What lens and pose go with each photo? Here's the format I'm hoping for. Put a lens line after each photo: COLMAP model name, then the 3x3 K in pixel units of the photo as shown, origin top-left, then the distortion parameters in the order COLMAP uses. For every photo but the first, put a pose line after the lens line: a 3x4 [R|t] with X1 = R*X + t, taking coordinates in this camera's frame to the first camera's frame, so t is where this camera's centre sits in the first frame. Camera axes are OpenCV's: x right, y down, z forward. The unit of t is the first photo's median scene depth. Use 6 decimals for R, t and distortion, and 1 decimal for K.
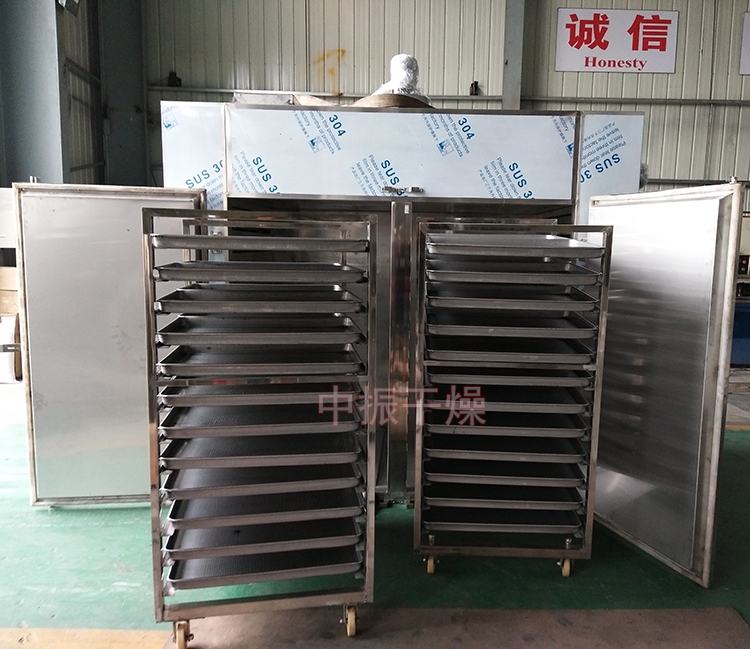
lens RADIAL K [[654.7, 0, 418.3], [0, 654.7, 322.6], [0, 0, 1]] dist [0.074035, -0.106351]
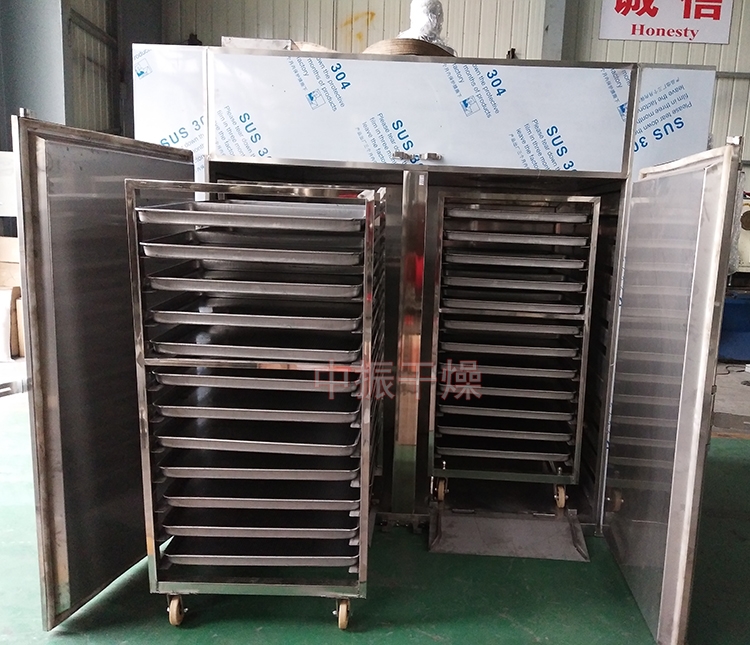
lens RADIAL K [[651.1, 0, 426.9], [0, 651.1, 319.4], [0, 0, 1]] dist [0.090419, -0.144507]
pose [[0.999038, 0.029355, -0.032578, 0.021418], [-0.028417, 0.999179, 0.028884, -0.020195], [0.033399, -0.027931, 0.999052, 0.166324]]
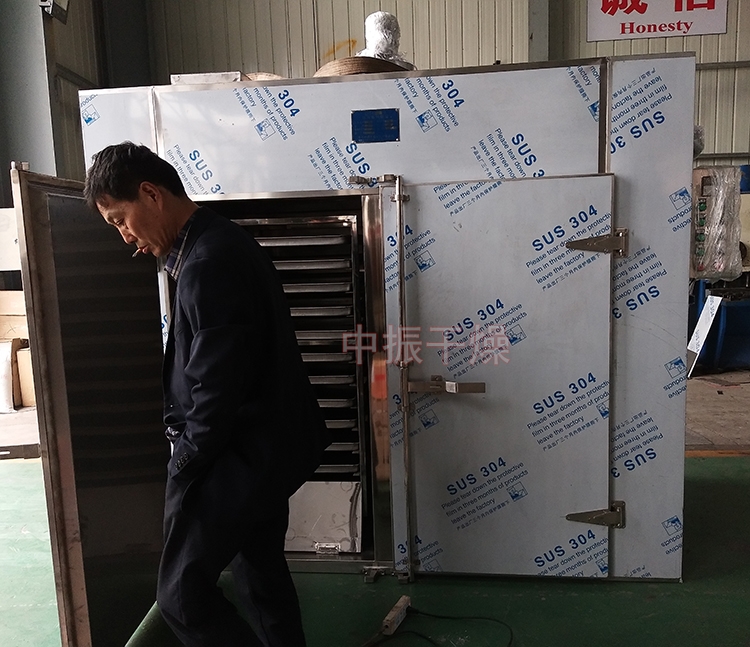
lens RADIAL K [[648.6, 0, 384.5], [0, 648.6, 321.8], [0, 0, 1]] dist [0.085088, -0.120783]
pose [[0.992198, -0.039873, -0.118123, 0.072466], [0.040164, 0.999193, 0.000083, -0.032439], [0.118024, -0.004827, 0.992999, 0.231210]]
